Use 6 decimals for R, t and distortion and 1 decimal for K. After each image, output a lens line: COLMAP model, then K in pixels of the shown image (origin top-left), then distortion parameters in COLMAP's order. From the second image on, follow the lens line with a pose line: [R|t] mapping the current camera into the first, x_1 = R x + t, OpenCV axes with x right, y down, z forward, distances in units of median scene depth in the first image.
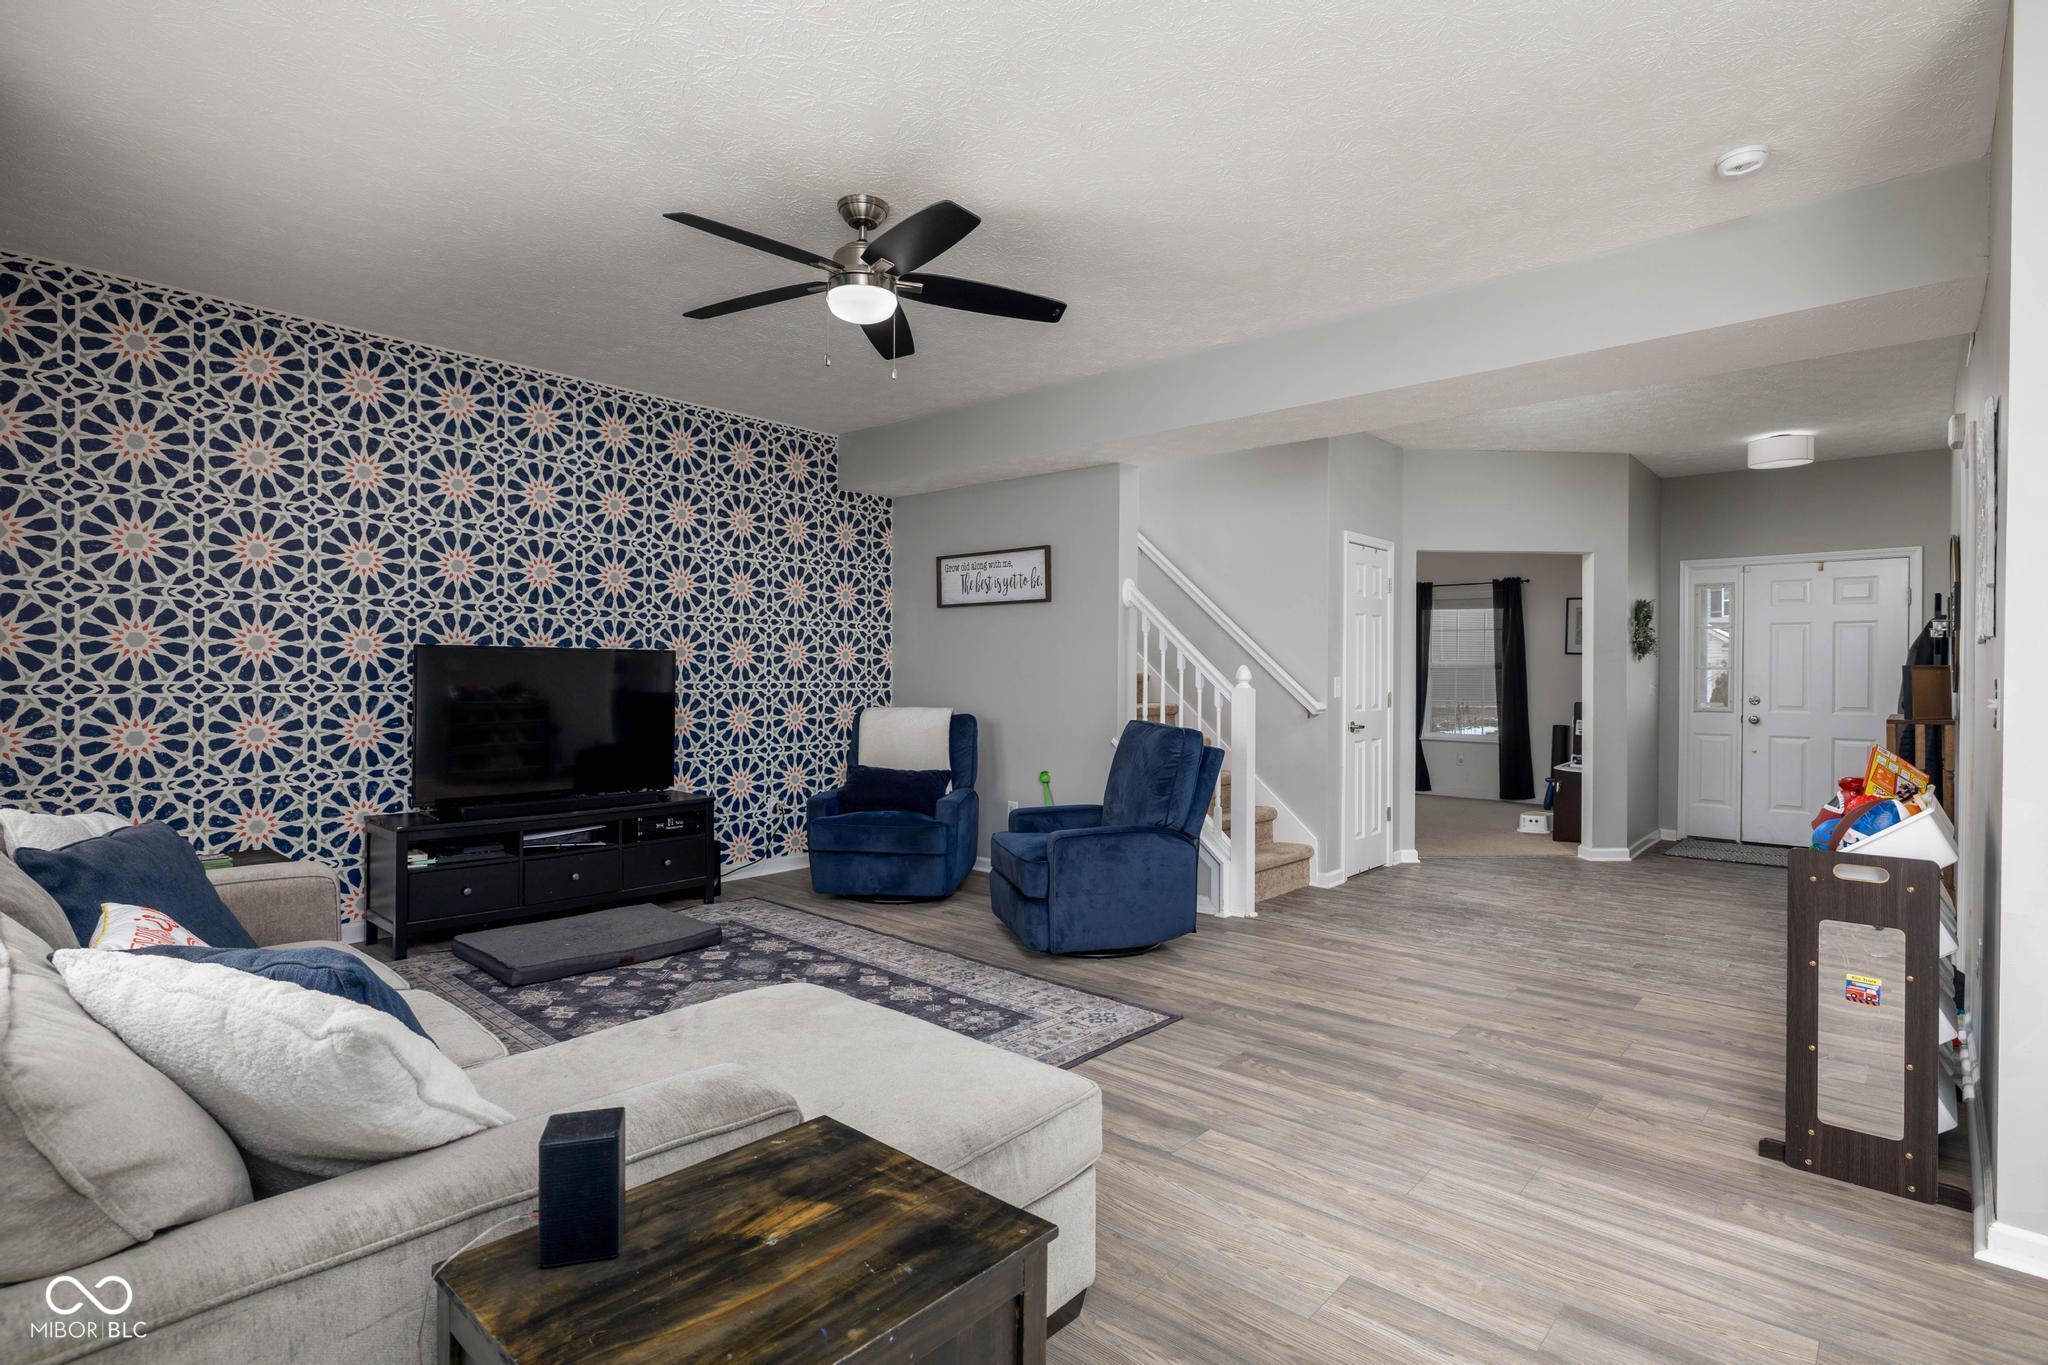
lens RADIAL K [[1017.9, 0, 1020.4], [0, 1017.9, 680.3], [0, 0, 1]] dist [-0.006222, 0.003279]
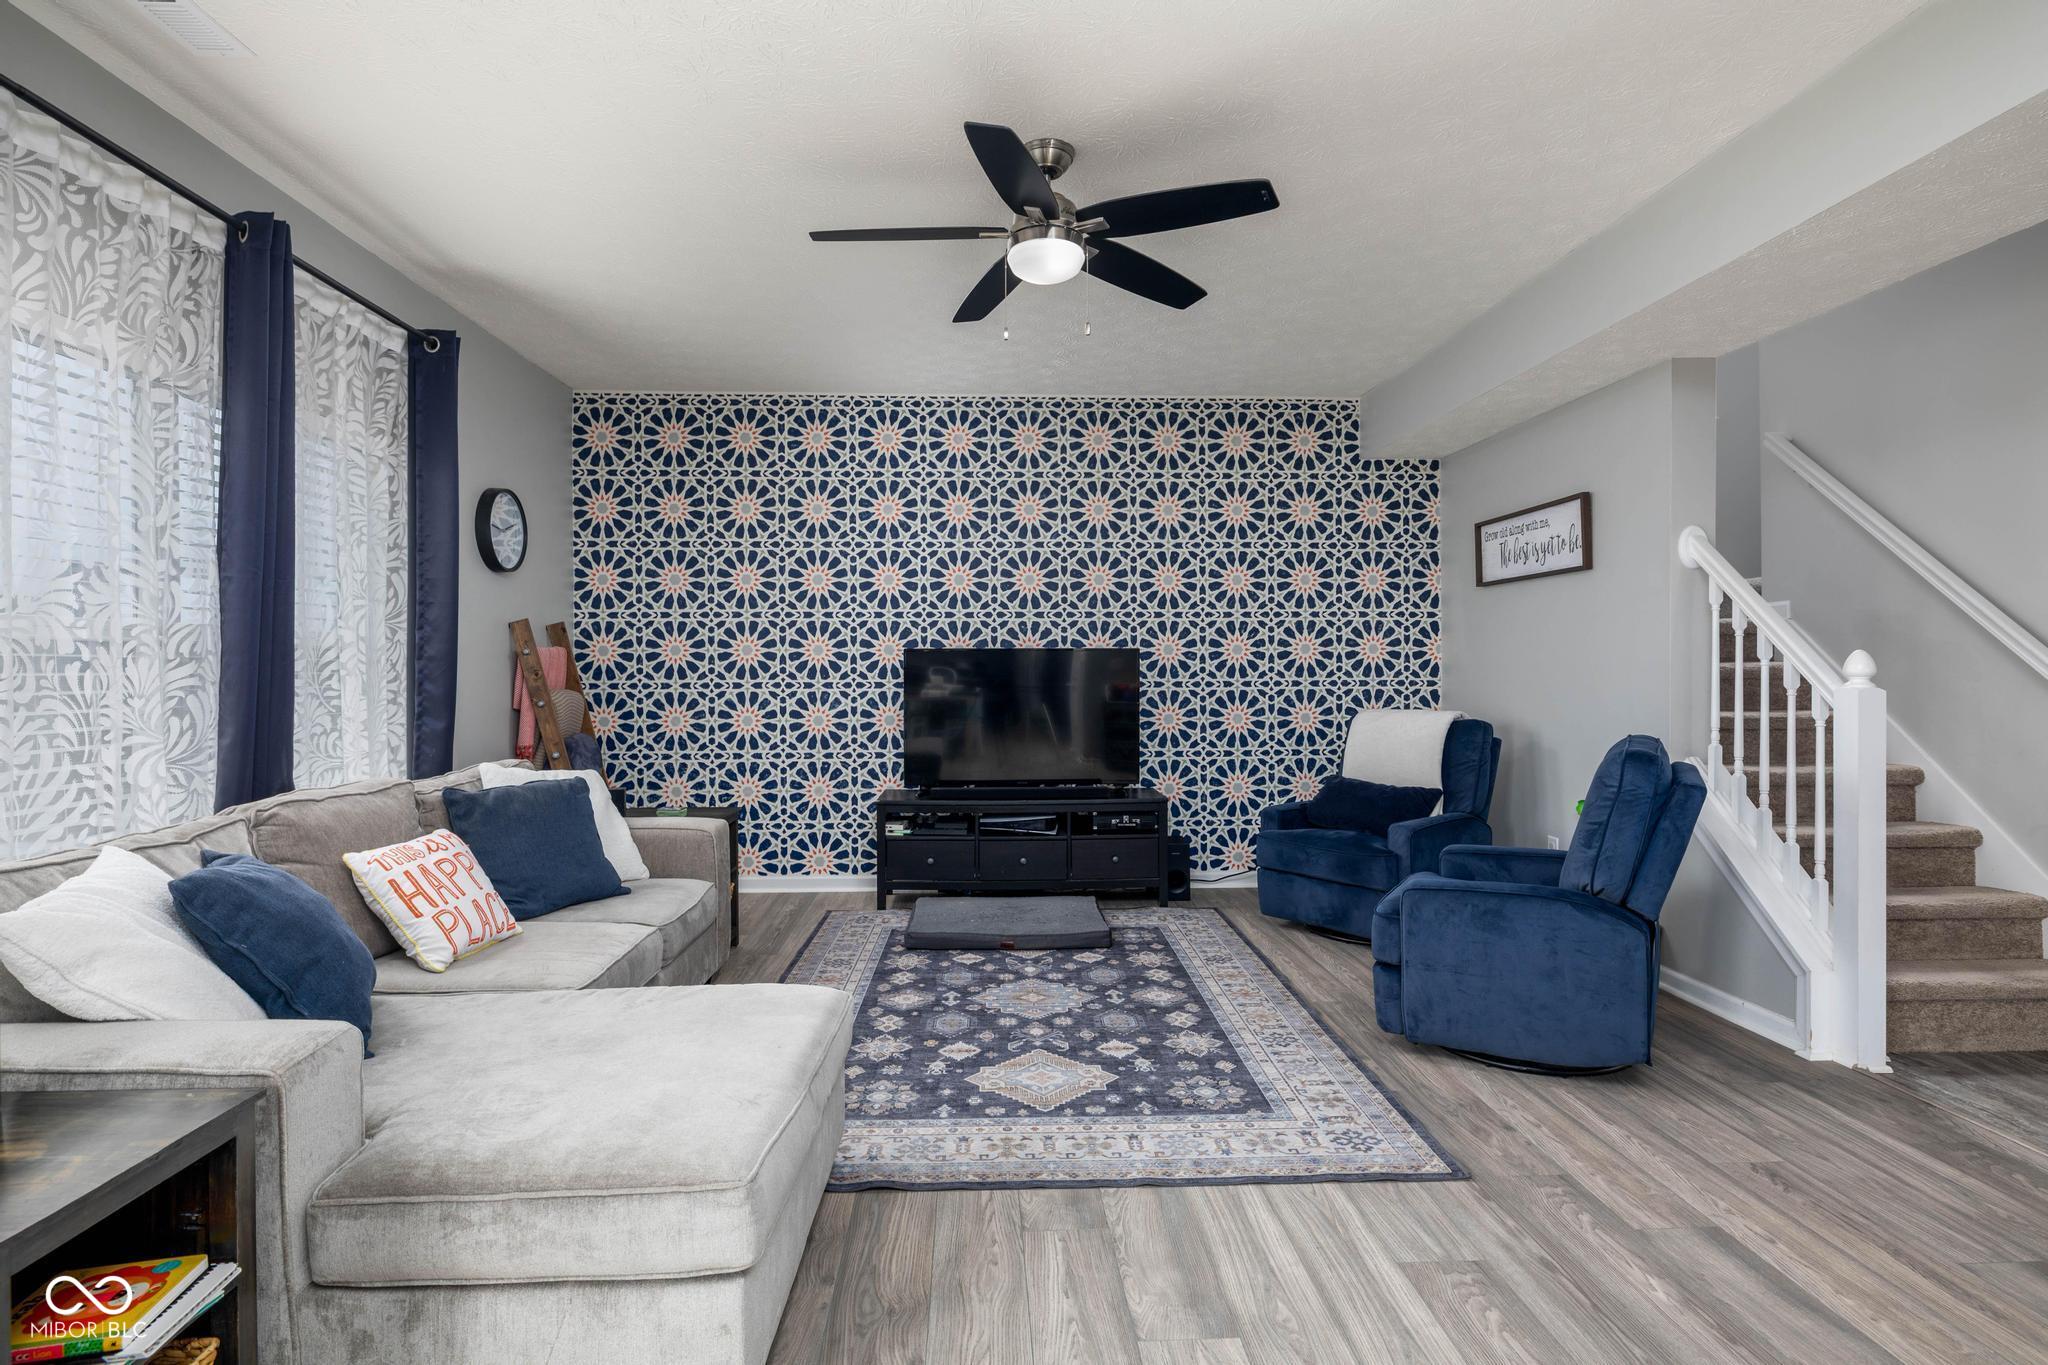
lens RADIAL K [[1017.9, 0, 1009.6], [0, 1017.9, 678.0], [0, 0, 1]] dist [-0.006222, 0.003279]
pose [[0.695863, -0.003126, -0.718168, 0.346477], [0.002765, 0.999995, -0.001674, 0.001530], [0.718169, -0.000821, 0.695868, 0.255084]]
